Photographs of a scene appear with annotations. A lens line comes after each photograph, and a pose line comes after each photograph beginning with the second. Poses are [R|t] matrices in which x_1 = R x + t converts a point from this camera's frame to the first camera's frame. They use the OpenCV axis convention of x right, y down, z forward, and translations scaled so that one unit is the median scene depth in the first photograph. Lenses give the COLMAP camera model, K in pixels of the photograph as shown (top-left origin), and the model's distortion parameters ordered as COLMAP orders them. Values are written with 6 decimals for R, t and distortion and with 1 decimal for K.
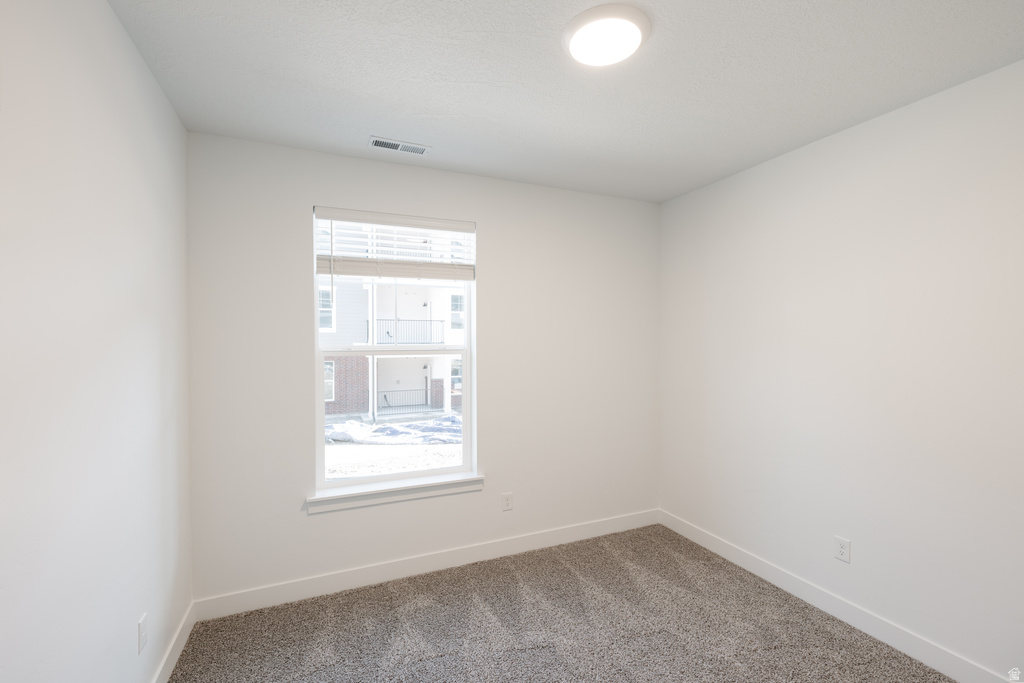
lens RADIAL K [[468.4, 0, 521.4], [0, 468.4, 339.3], [0, 0, 1]] dist [-0.002894, -0.000029]
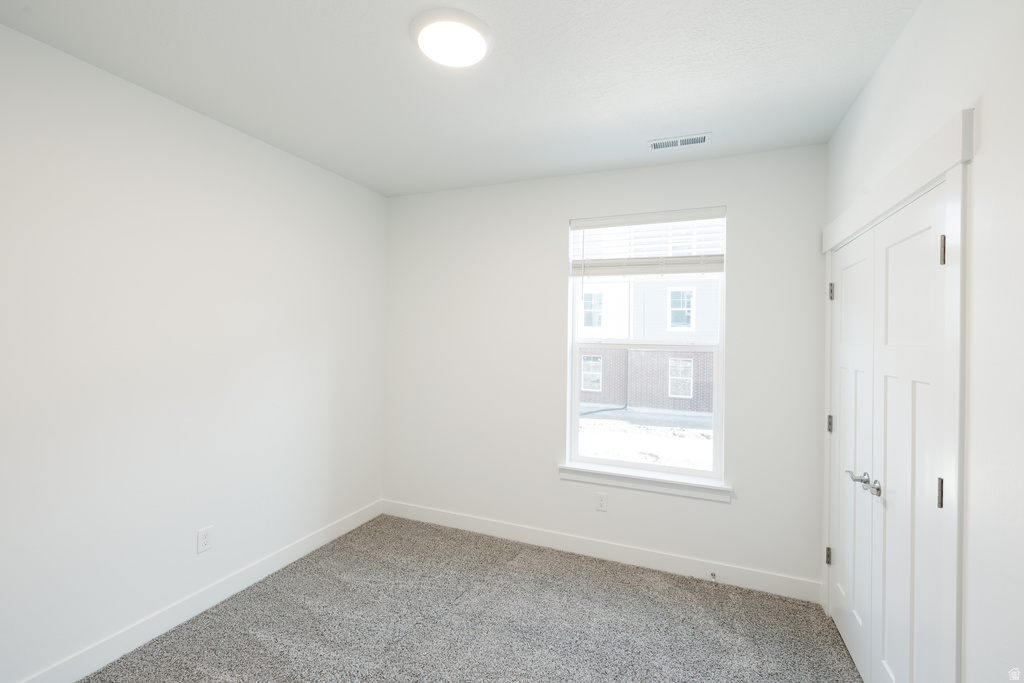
lens RADIAL K [[442.4, 0, 513.0], [0, 442.4, 337.0], [0, 0, 1]] dist [0.001120, 0.000251]
pose [[0.689278, 0.022381, -0.724151, 0.253194], [-0.018249, 0.999742, 0.013529, -0.001653], [0.724267, 0.003890, 0.689508, 0.119630]]
